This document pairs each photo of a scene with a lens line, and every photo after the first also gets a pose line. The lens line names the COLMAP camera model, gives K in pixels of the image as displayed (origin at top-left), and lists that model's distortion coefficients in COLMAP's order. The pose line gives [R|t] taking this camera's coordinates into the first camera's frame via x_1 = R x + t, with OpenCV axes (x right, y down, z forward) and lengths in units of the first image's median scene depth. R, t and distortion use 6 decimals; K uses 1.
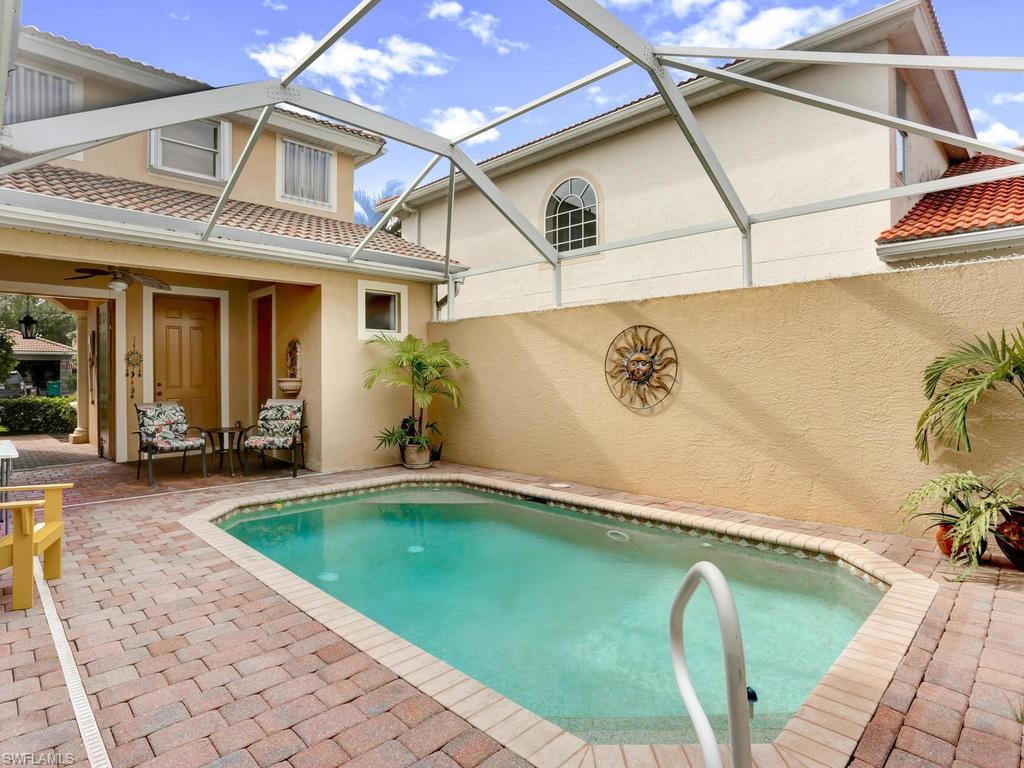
lens RADIAL K [[564.1, 0, 507.9], [0, 564.1, 382.9], [0, 0, 1]] dist [-0.066076, 0.029254]
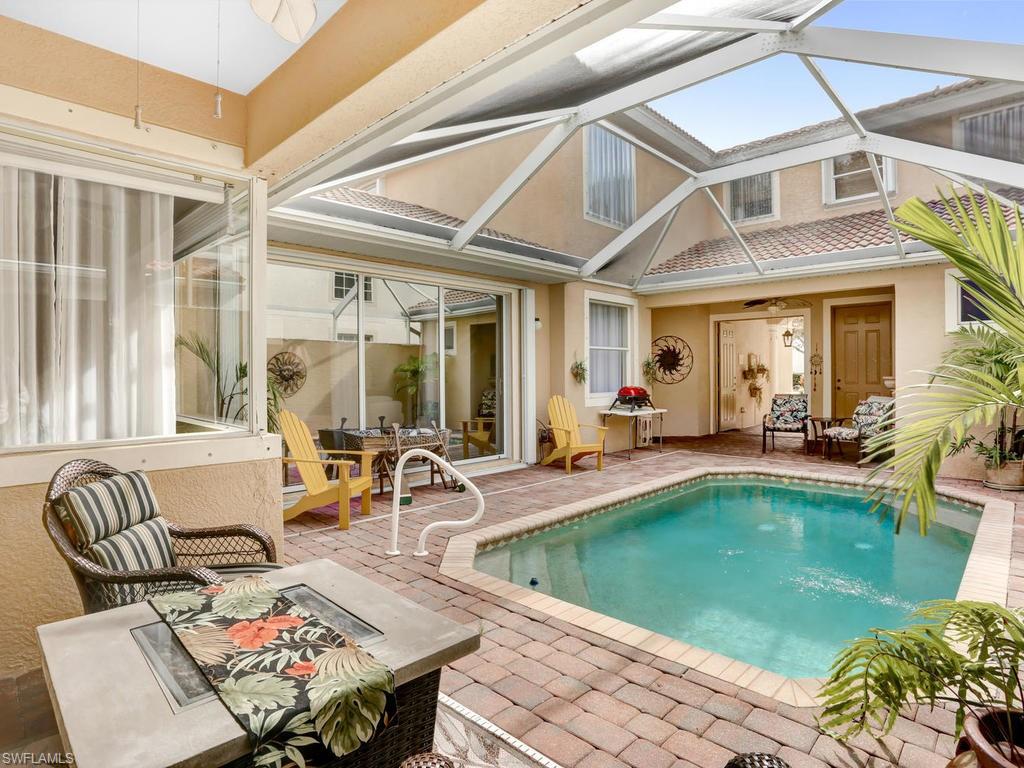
lens RADIAL K [[564.1, 0, 507.6], [0, 564.1, 379.4], [0, 0, 1]] dist [-0.066076, 0.029254]
pose [[0.013478, 0.016586, -0.999772, 0.654387], [-0.008013, 0.999832, 0.016479, -0.015655], [0.999877, 0.007789, 0.013609, 0.287527]]
